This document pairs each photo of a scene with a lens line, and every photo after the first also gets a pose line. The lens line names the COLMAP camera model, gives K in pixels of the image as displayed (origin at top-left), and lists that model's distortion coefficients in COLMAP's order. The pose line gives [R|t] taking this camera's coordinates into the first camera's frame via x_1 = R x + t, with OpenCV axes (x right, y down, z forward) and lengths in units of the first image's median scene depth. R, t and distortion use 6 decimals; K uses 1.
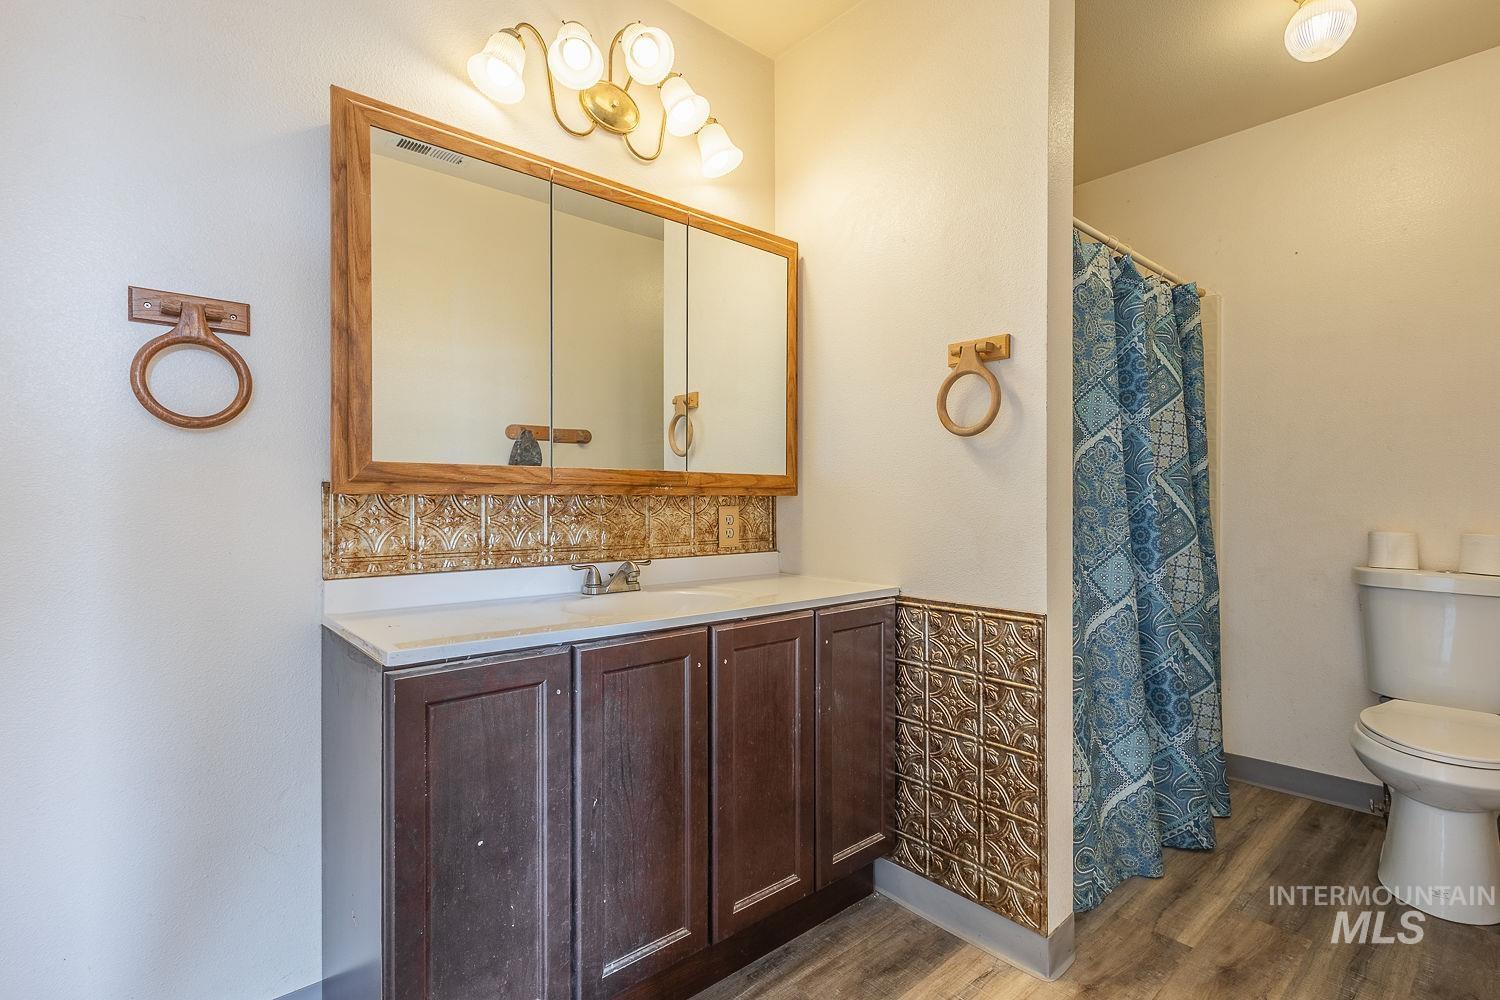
lens RADIAL K [[697.9, 0, 747.2], [0, 697.9, 501.0], [0, 0, 1]] dist [0.003489, -0.000044]
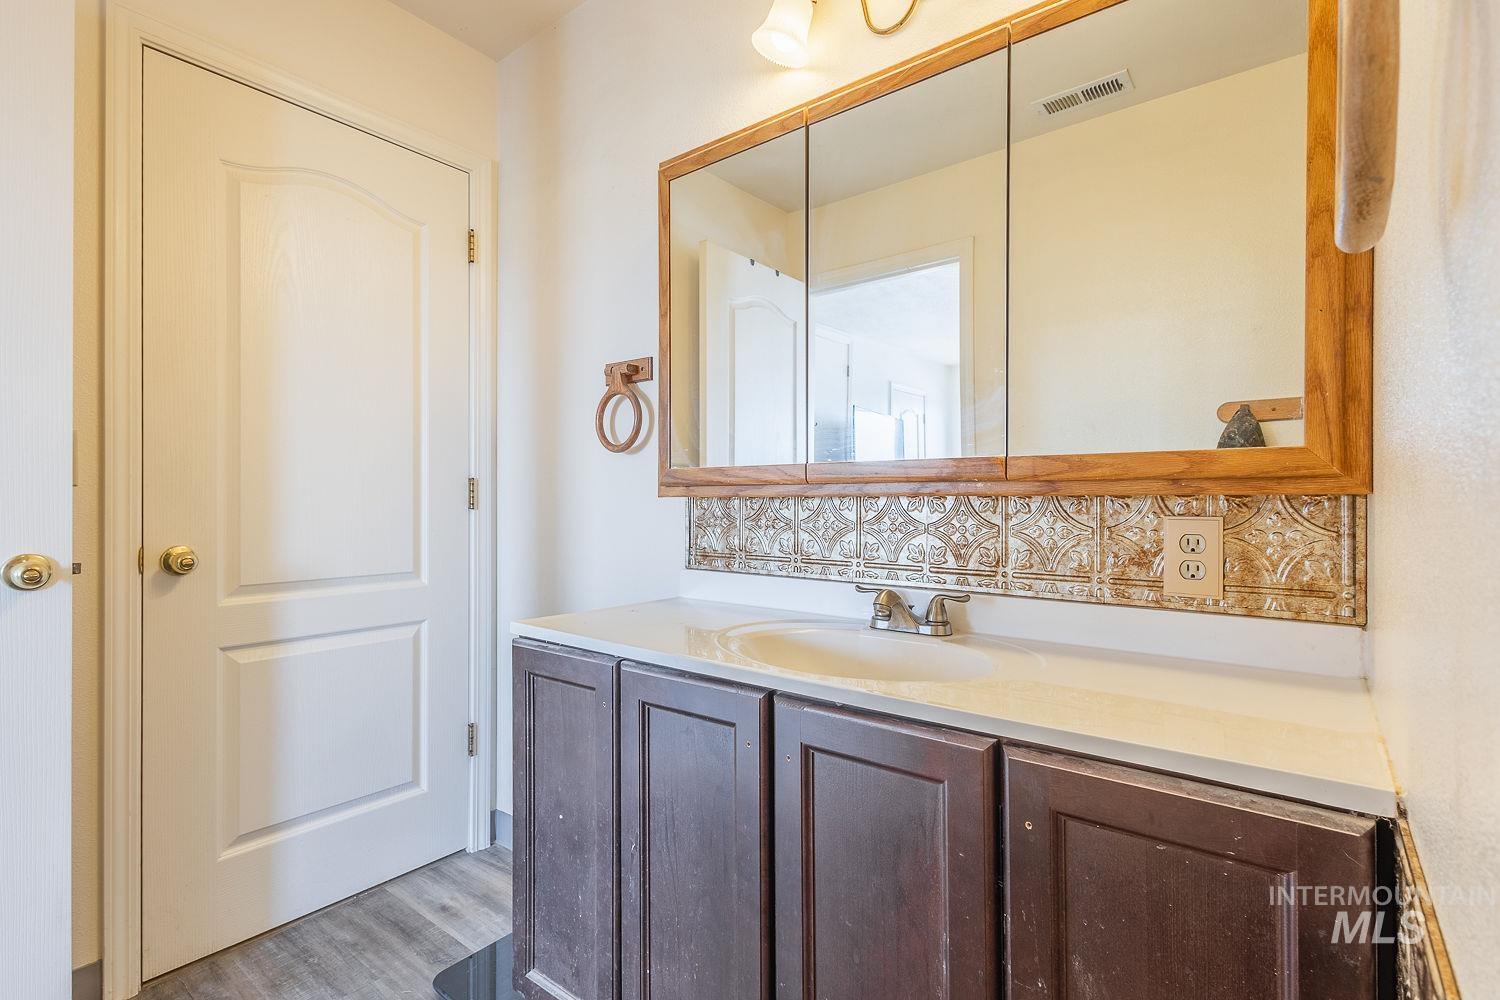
lens RADIAL K [[697.9, 0, 747.2], [0, 697.9, 501.0], [0, 0, 1]] dist [0.003489, -0.000044]
pose [[0.188295, -0.002764, -0.982109, 0.425421], [-0.005764, 0.999976, -0.003919, 0.000254], [0.982096, 0.006399, 0.188274, 0.616596]]
